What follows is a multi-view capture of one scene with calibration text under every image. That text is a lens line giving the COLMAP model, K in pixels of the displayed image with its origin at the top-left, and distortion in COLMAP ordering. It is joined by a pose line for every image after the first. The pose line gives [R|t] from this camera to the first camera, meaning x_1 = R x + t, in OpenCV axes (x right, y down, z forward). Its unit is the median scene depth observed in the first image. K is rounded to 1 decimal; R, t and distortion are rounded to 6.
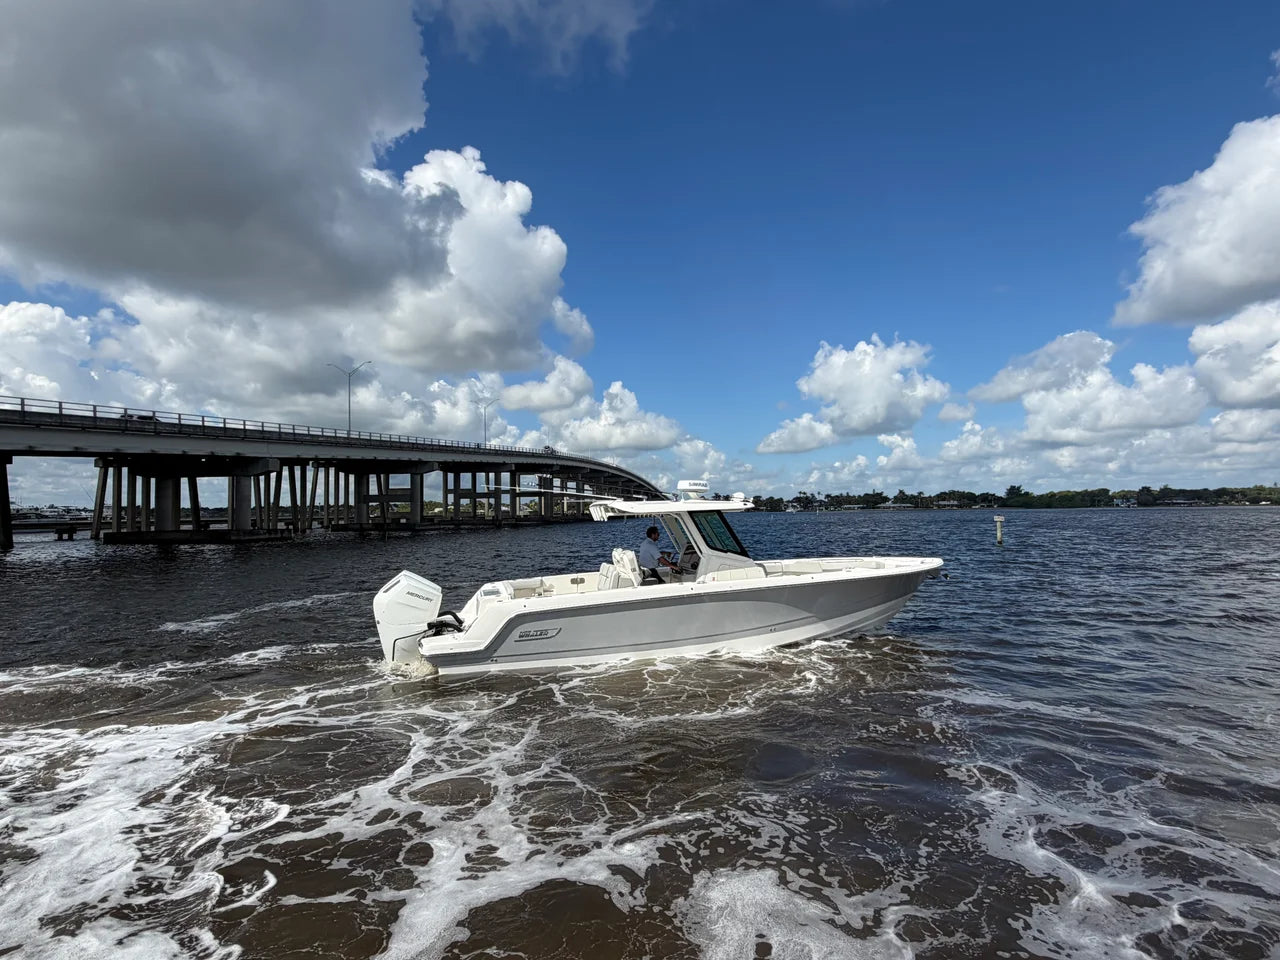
lens RADIAL K [[1103.4, 0, 670.7], [0, 1103.4, 475.5], [0, 0, 1]] dist [0.116604, -0.206753]
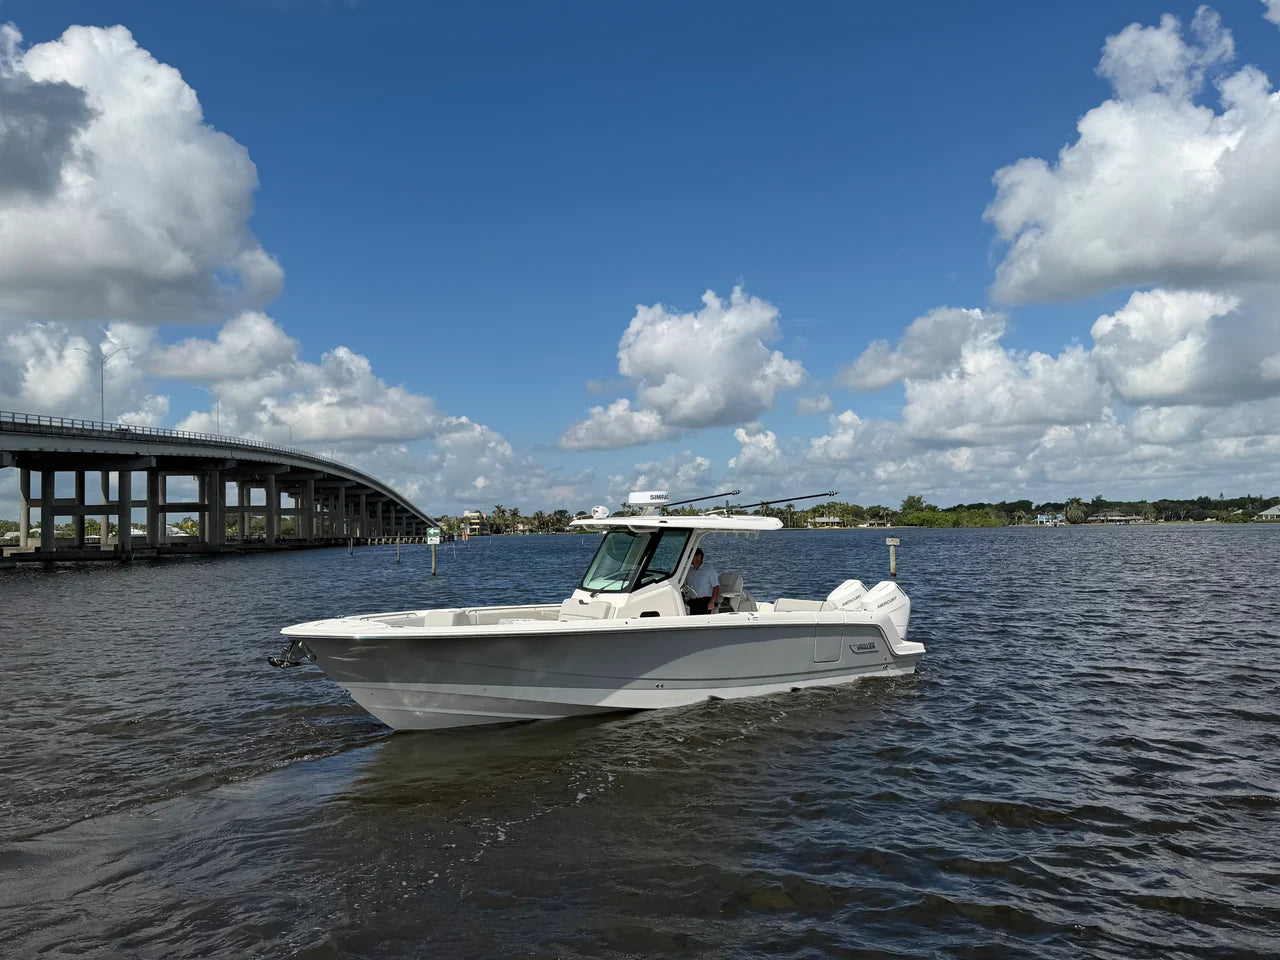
lens RADIAL K [[761.0, 0, 630.5], [0, 761.0, 481.6], [0, 0, 1]] dist [0.004280, 0.004398]
pose [[0.957220, 0.011086, 0.289148, -0.018657], [-0.005553, 0.999786, -0.019950, 0.011324], [-0.289307, 0.017491, 0.957077, 0.639355]]
